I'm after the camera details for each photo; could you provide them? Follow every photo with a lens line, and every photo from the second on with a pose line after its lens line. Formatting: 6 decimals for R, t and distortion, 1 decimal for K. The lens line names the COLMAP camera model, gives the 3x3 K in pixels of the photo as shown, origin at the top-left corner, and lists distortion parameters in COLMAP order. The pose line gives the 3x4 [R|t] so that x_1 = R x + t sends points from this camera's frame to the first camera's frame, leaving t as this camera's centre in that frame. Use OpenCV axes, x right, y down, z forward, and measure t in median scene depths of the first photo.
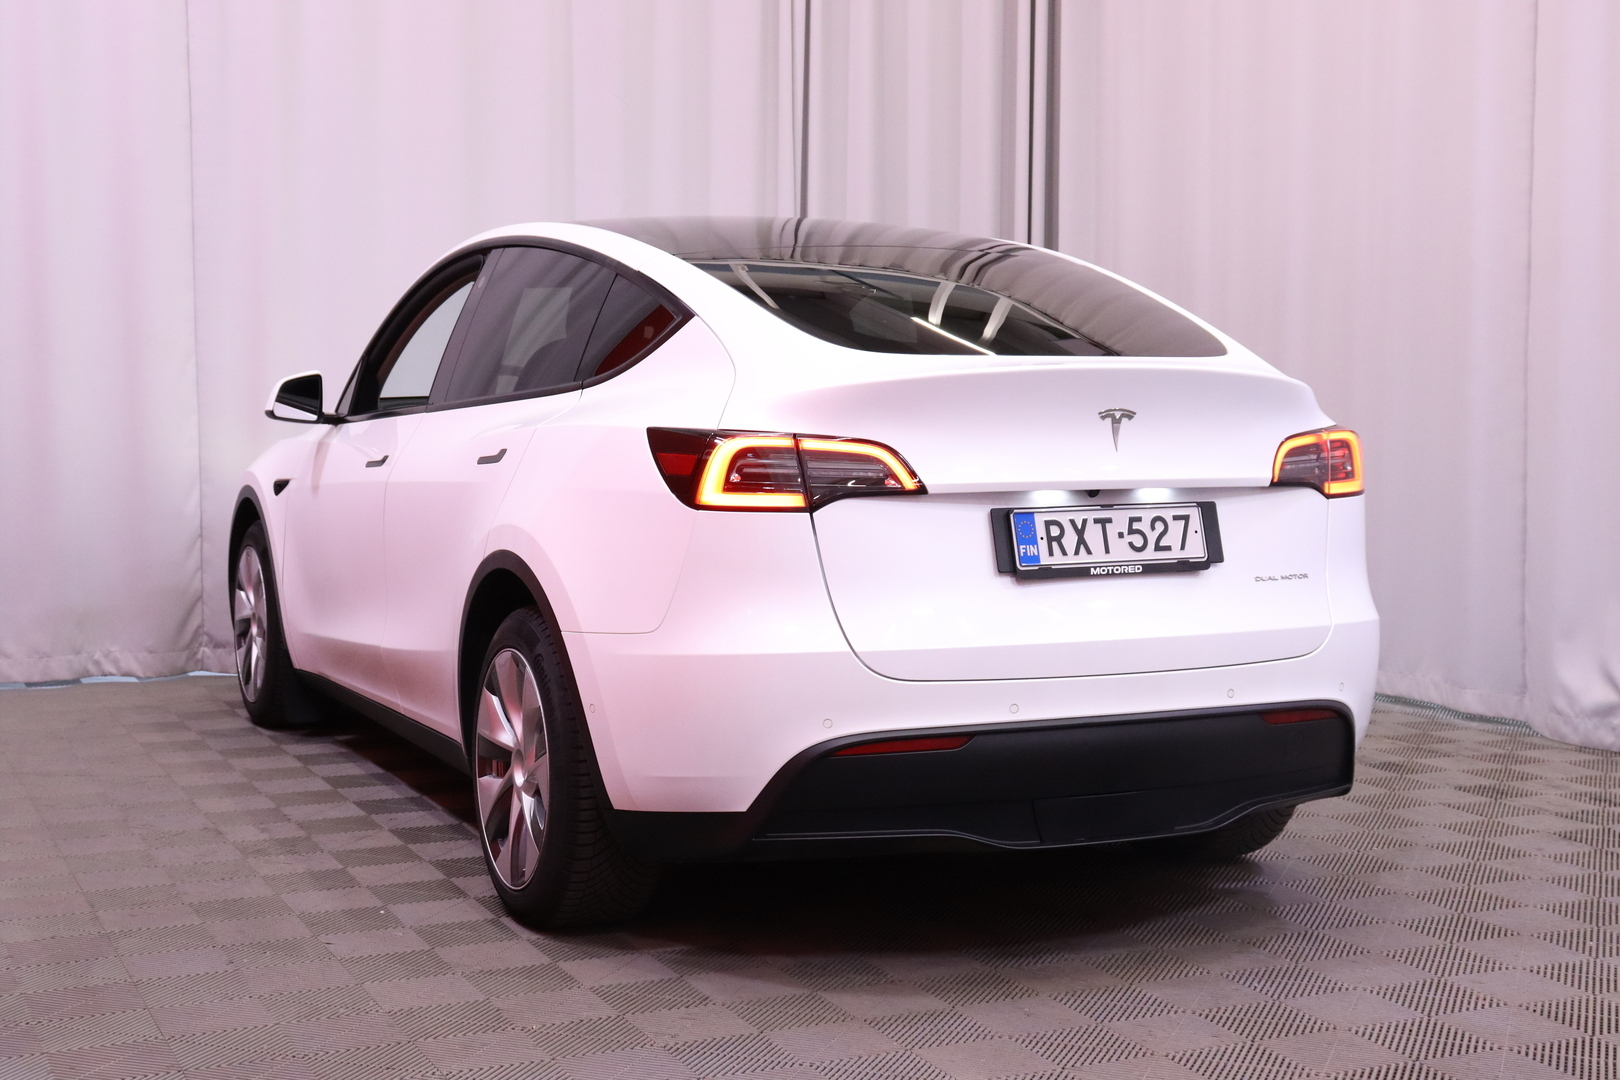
lens RADIAL K [[2115.5, 0, 810.0], [0, 2115.5, 540.0], [0, 0, 1]] dist [0.038383, 0.029688]
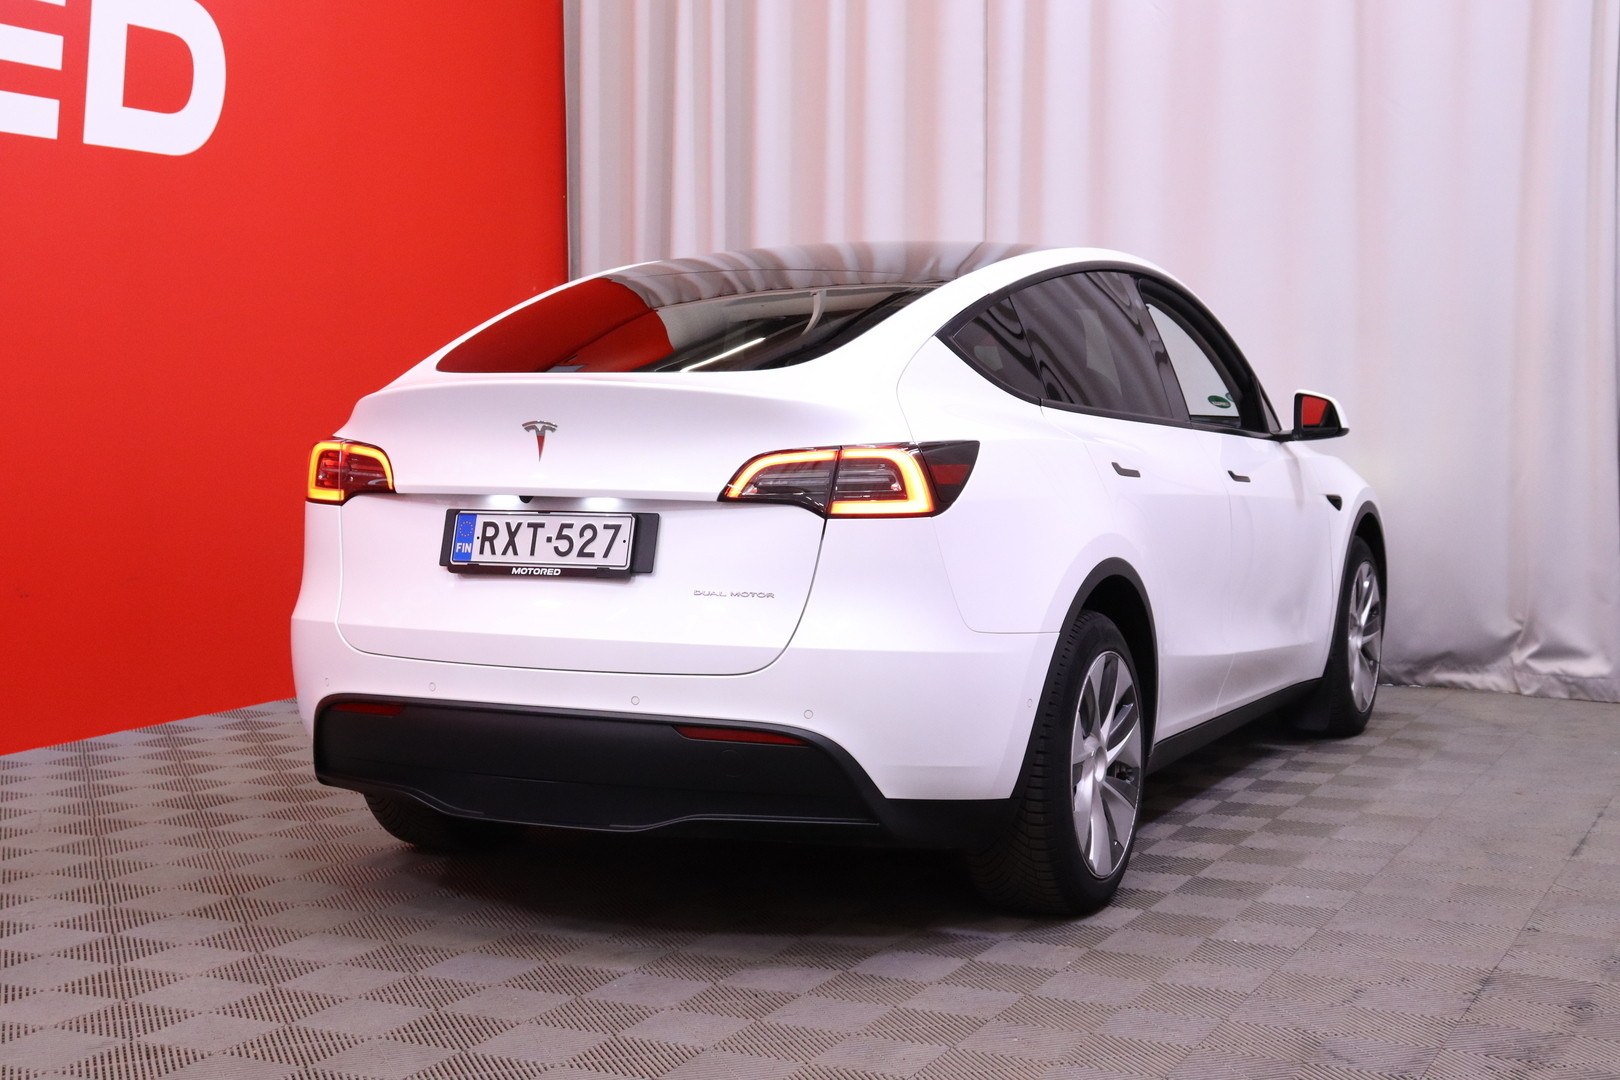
lens RADIAL K [[2115.5, 0, 810.0], [0, 2115.5, 540.0], [0, 0, 1]] dist [0.038383, 0.029688]
pose [[0.644208, 0.050509, -0.763181, 1.052253], [-0.054892, 0.998297, 0.019734, -0.030554], [0.762878, 0.029180, 0.645883, 0.411984]]
